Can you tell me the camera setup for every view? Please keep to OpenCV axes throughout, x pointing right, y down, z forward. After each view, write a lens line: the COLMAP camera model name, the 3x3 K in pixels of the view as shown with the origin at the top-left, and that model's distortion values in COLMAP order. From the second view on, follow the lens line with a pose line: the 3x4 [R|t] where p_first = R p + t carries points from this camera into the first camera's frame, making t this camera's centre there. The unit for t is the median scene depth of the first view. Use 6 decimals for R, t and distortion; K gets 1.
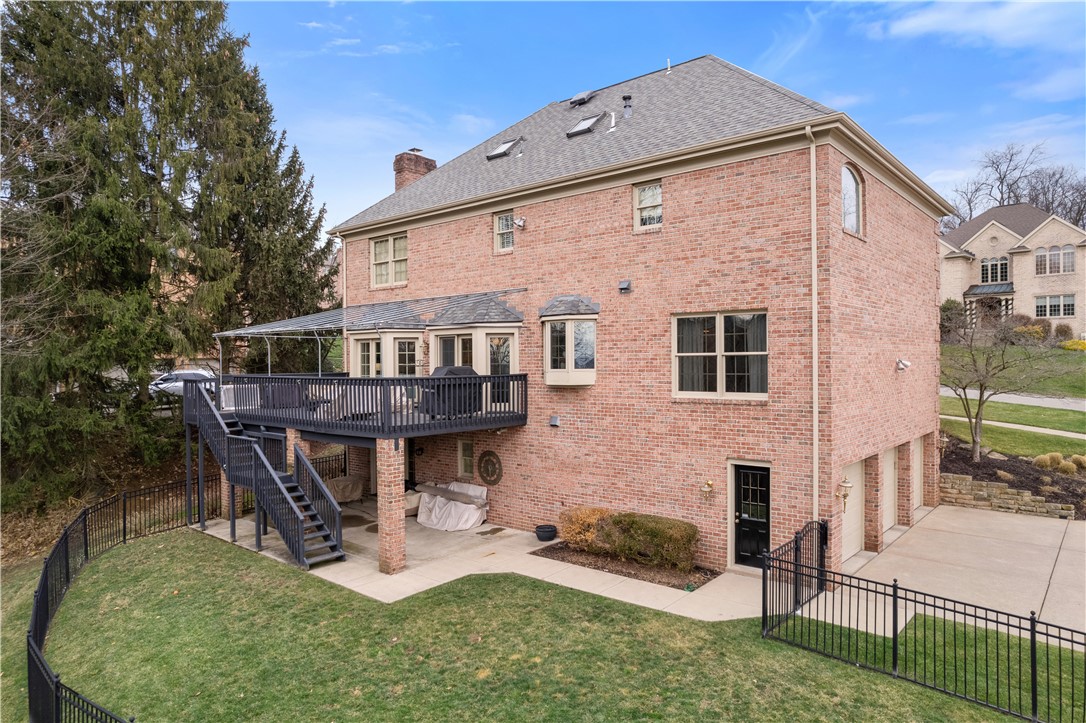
lens RADIAL K [[697.0, 0, 542.7], [0, 697.0, 359.6], [0, 0, 1]] dist [-0.031017, 0.017487]
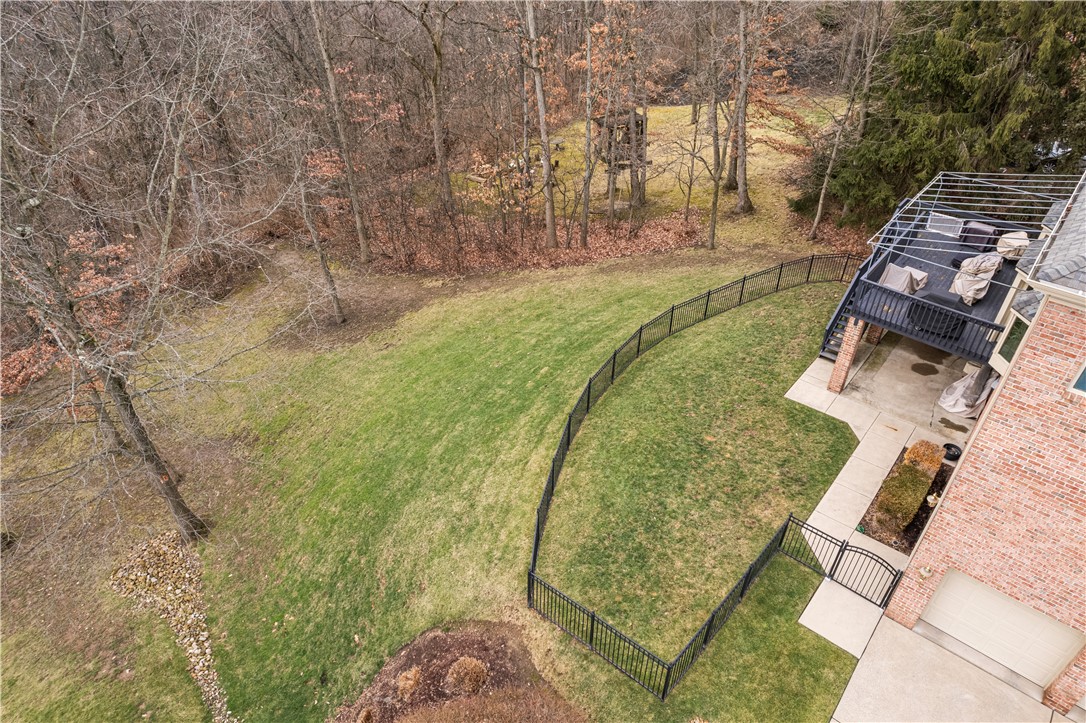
lens RADIAL K [[697.0, 0, 540.3], [0, 697.0, 362.9], [0, 0, 1]] dist [-0.031017, 0.017487]
pose [[0.013151, 0.592268, -0.805634, 1.047389], [-0.023563, 0.805663, 0.591905, -0.683497], [0.999636, 0.011199, 0.024551, 0.319766]]
